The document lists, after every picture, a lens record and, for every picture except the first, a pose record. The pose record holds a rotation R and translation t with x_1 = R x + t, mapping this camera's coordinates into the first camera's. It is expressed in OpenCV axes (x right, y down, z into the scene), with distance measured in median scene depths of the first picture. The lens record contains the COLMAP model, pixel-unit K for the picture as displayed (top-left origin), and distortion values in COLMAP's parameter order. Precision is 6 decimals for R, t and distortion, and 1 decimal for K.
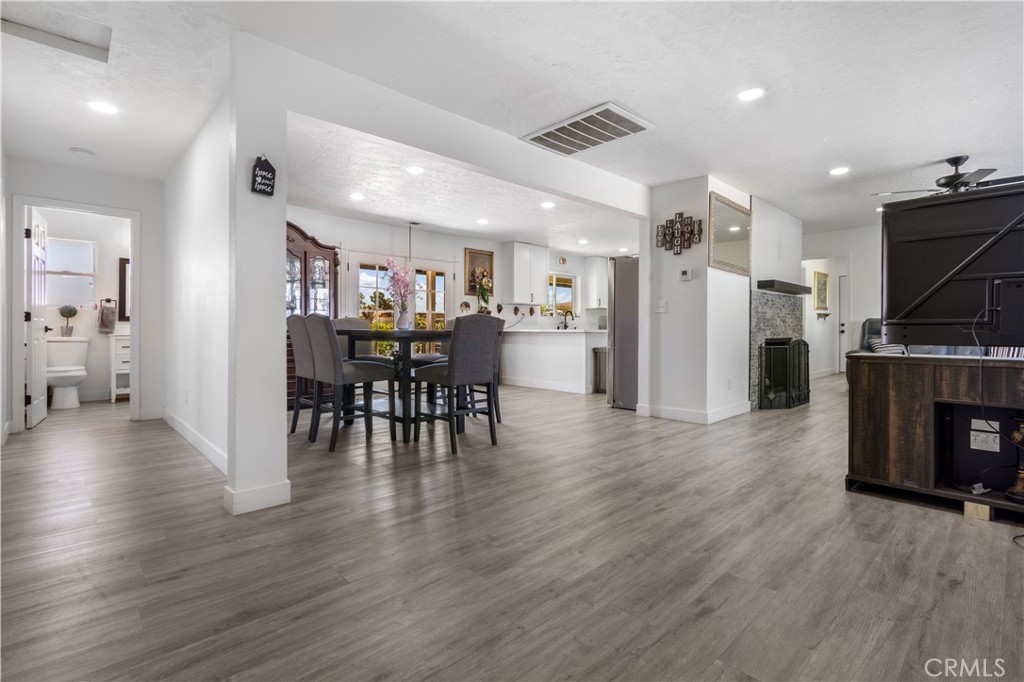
lens RADIAL K [[479.1, 0, 513.6], [0, 479.1, 332.1], [0, 0, 1]] dist [0.001237, 0.000172]
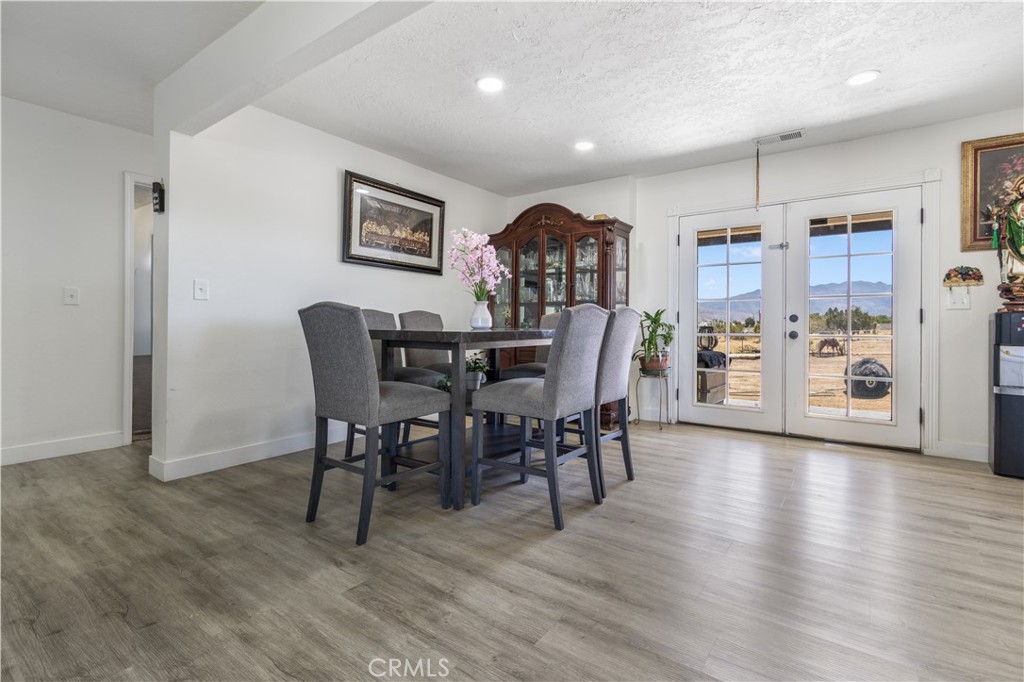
lens RADIAL K [[479.1, 0, 509.3], [0, 479.1, 323.7], [0, 0, 1]] dist [0.001237, 0.000172]
pose [[0.174431, -0.003559, -0.984663, 0.354132], [-0.012220, 0.999909, -0.005779, -0.006934], [0.984593, 0.013041, 0.174372, 0.732967]]
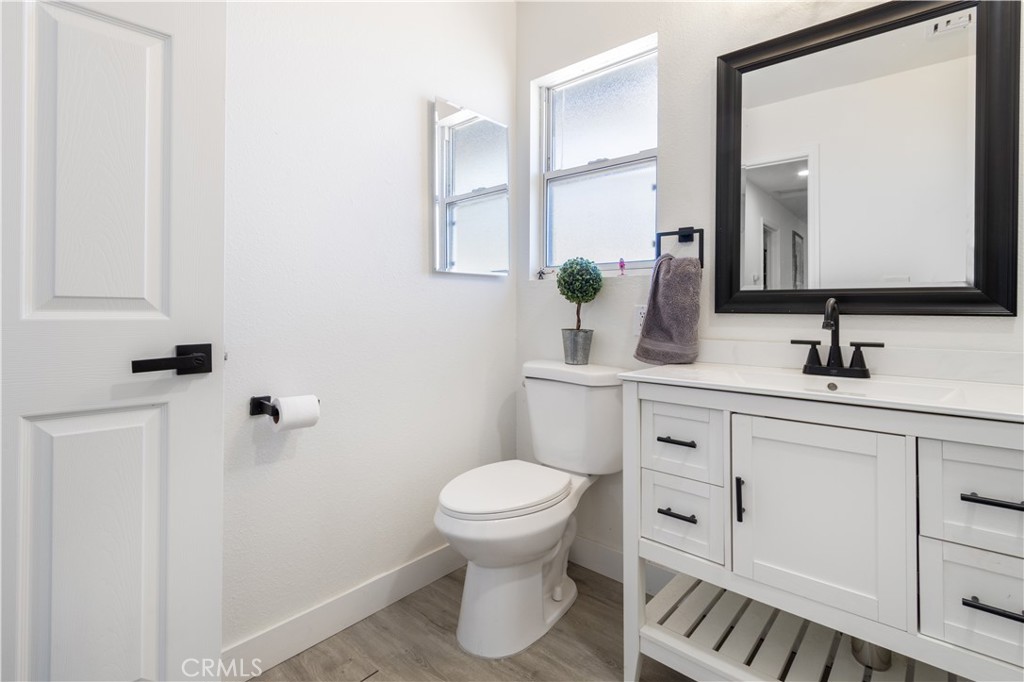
lens RADIAL K [[479.1, 0, 535.2], [0, 479.1, 311.6], [0, 0, 1]] dist [0.001237, 0.000172]
pose [[0.116926, 0.001779, -0.993139, -0.658898], [-0.008576, 0.999963, 0.000782, -0.025331], [0.993104, 0.008425, 0.116937, 0.985339]]
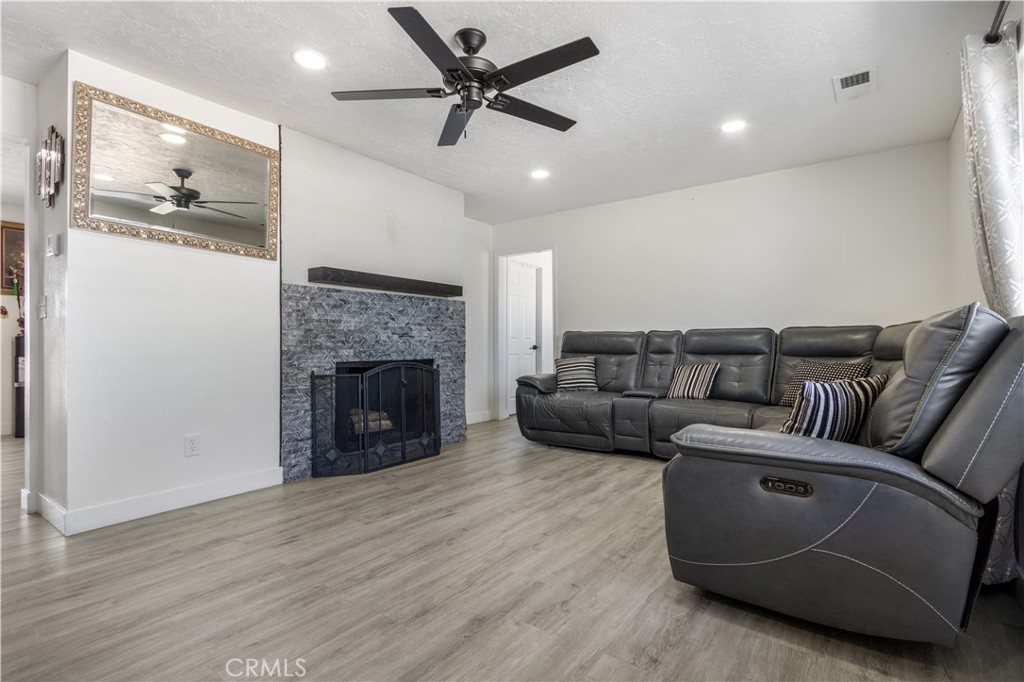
lens RADIAL K [[479.1, 0, 532.7], [0, 479.1, 345.7], [0, 0, 1]] dist [0.001237, 0.000172]
pose [[0.978176, -0.003891, 0.207743, 0.648511], [0.004917, 0.999978, -0.004422, -0.003863], [-0.207722, 0.005347, 0.978173, 0.328165]]
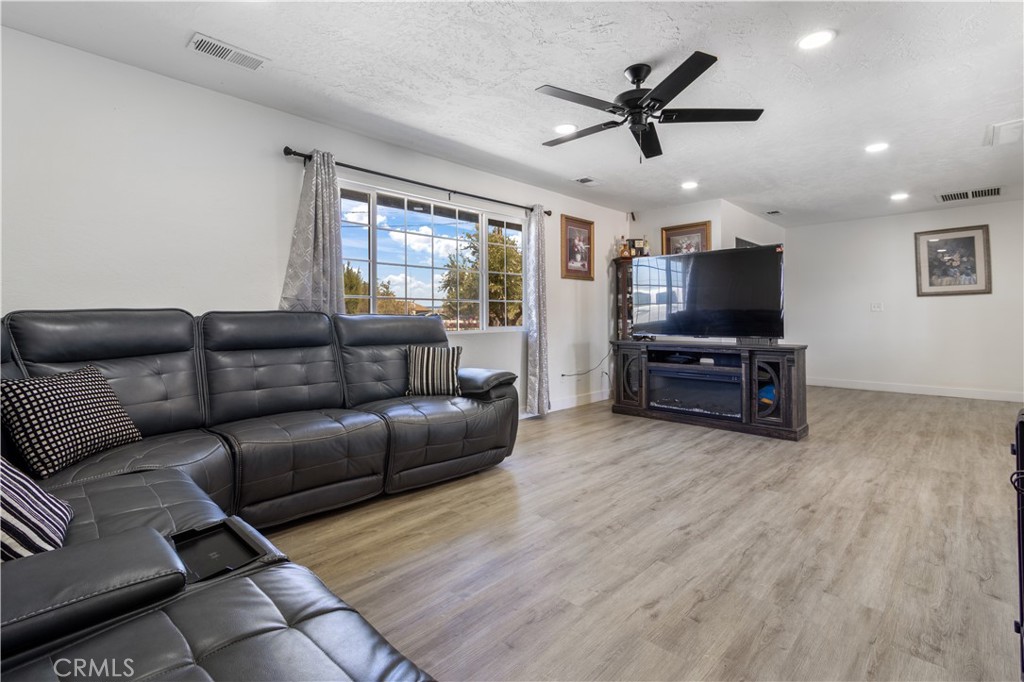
lens RADIAL K [[479.4, 0, 522.3], [0, 479.4, 310.7], [0, 0, 1]] dist [-0.001962, -0.001853]
pose [[-0.997366, 0.002014, -0.072500, 0.831071], [0.002560, 0.999969, -0.007440, -0.024389], [0.072483, -0.007606, -0.997341, 1.198850]]
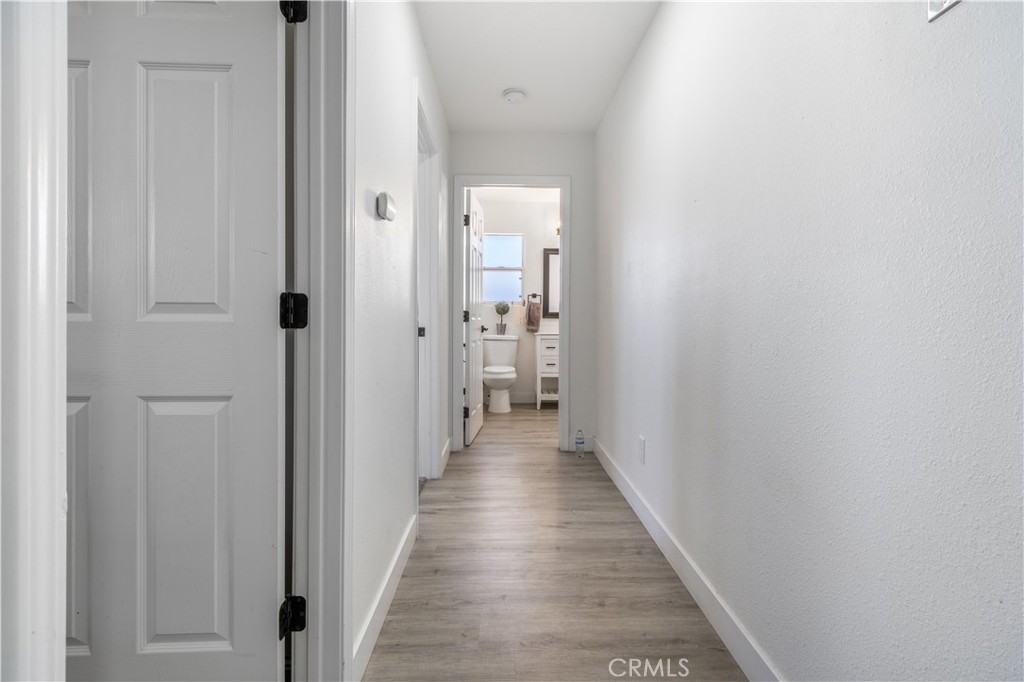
lens RADIAL K [[479.1, 0, 508.8], [0, 479.1, 317.1], [0, 0, 1]] dist [0.001237, 0.000172]
pose [[0.737275, -0.002911, -0.675587, -0.290830], [-0.003535, 0.999960, -0.008167, -0.018855], [0.675584, 0.008409, 0.737235, 0.323715]]
